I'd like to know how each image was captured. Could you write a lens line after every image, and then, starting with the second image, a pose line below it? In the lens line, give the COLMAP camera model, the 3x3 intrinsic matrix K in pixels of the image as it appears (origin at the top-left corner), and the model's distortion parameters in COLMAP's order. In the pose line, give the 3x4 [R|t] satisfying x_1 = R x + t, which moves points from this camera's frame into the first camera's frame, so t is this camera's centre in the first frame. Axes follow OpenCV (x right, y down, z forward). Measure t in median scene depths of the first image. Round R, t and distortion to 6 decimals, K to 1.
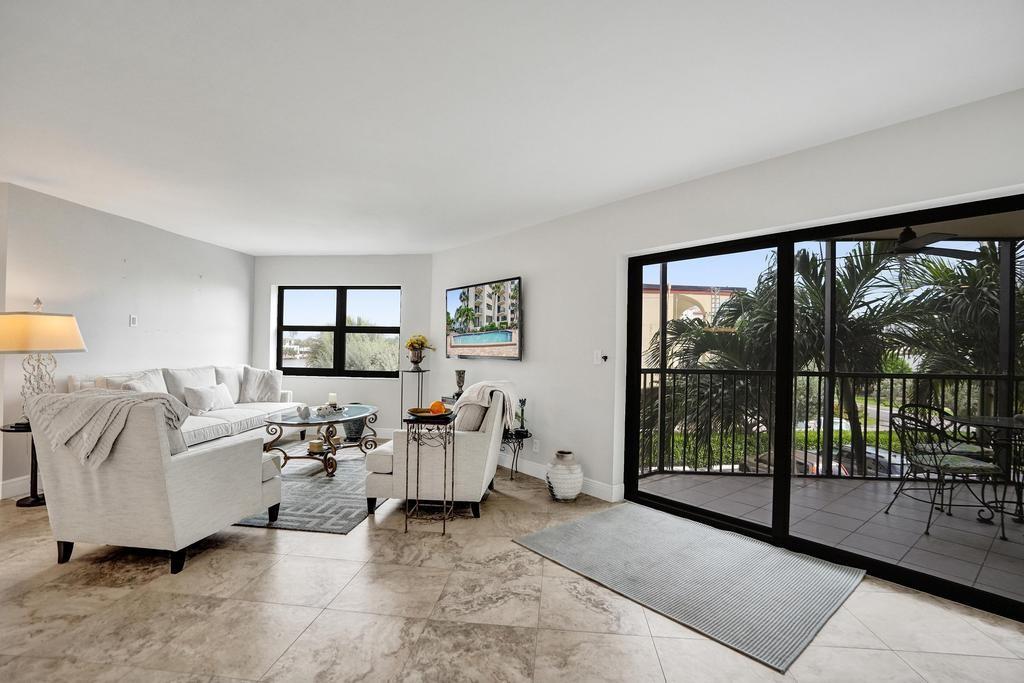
lens RADIAL K [[482.4, 0, 515.5], [0, 482.4, 344.1], [0, 0, 1]] dist [-0.072064, 0.032667]
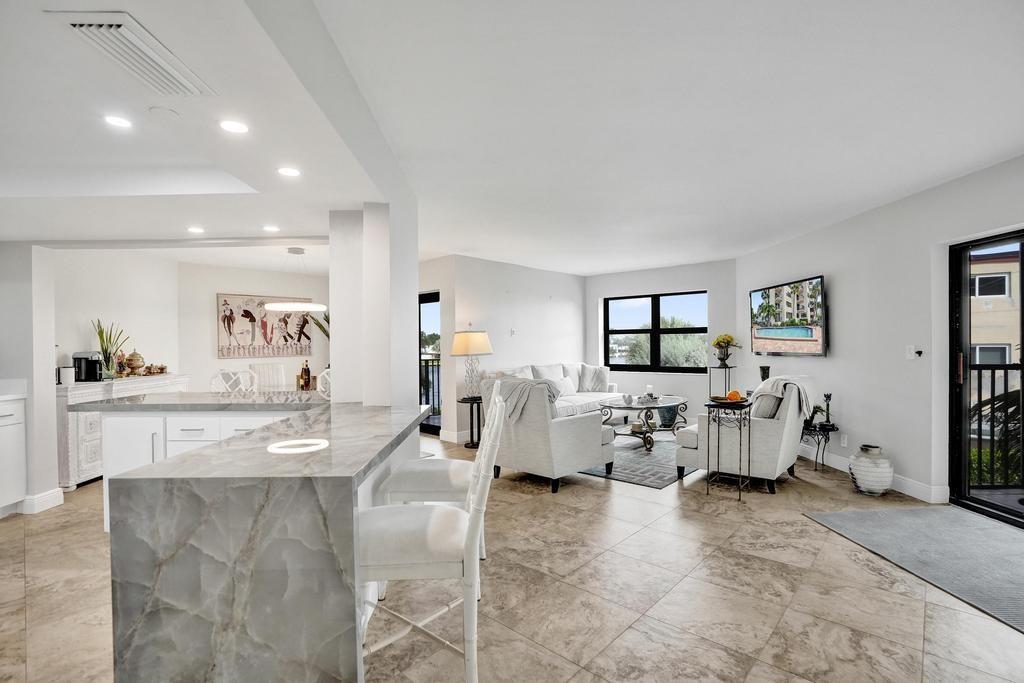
lens RADIAL K [[482.4, 0, 515.5], [0, 482.4, 344.1], [0, 0, 1]] dist [-0.072064, 0.032667]
pose [[0.804580, -0.024444, -0.593340, 0.080642], [0.027319, 0.999618, -0.004137, -0.006797], [0.593215, -0.012881, 0.804941, -0.214521]]
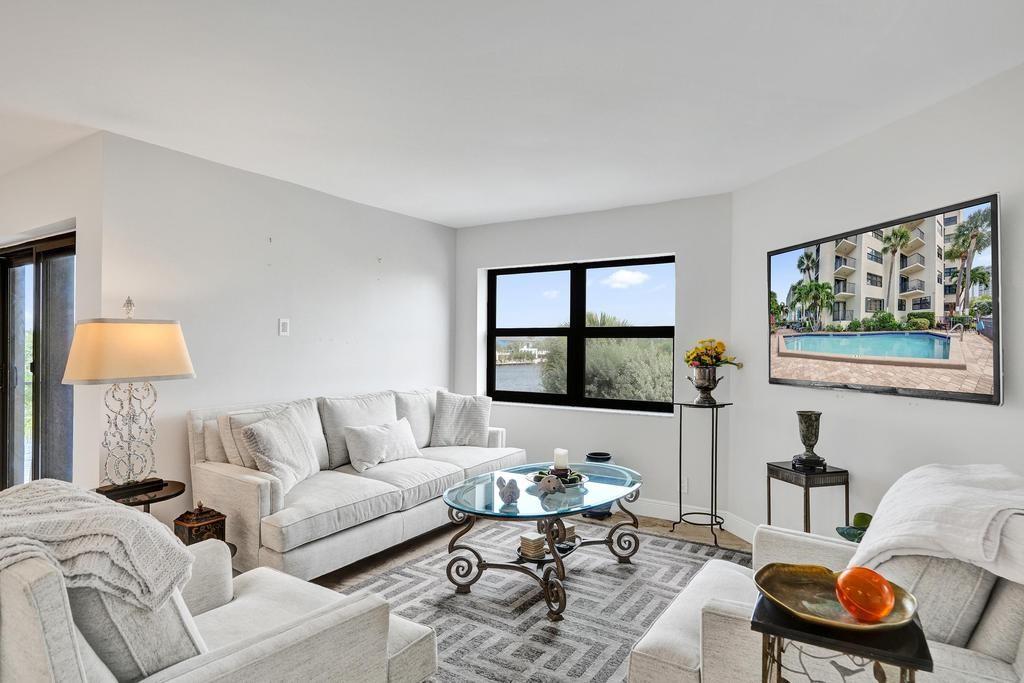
lens RADIAL K [[535.0, 0, 512.0], [0, 535.0, 341.5], [0, 0, 1]] dist [0.000648, 0.000688]
pose [[0.885637, -0.011976, -0.464224, -0.162616], [0.009883, 0.999927, -0.006941, -0.021291], [0.464273, 0.001559, 0.885691, 0.479906]]
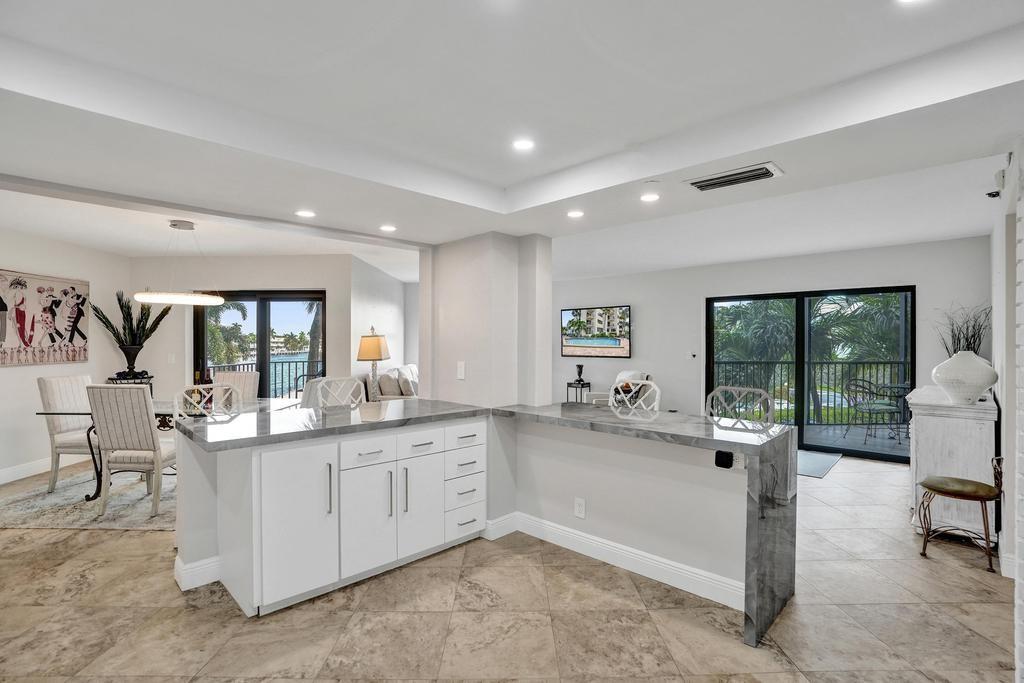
lens RADIAL K [[482.4, 0, 515.5], [0, 482.4, 344.1], [0, 0, 1]] dist [-0.072064, 0.032667]
pose [[0.993045, -0.017020, 0.116498, -0.641149], [0.015800, 0.999810, 0.011383, -0.036212], [-0.116670, -0.009463, 0.993126, -0.623361]]
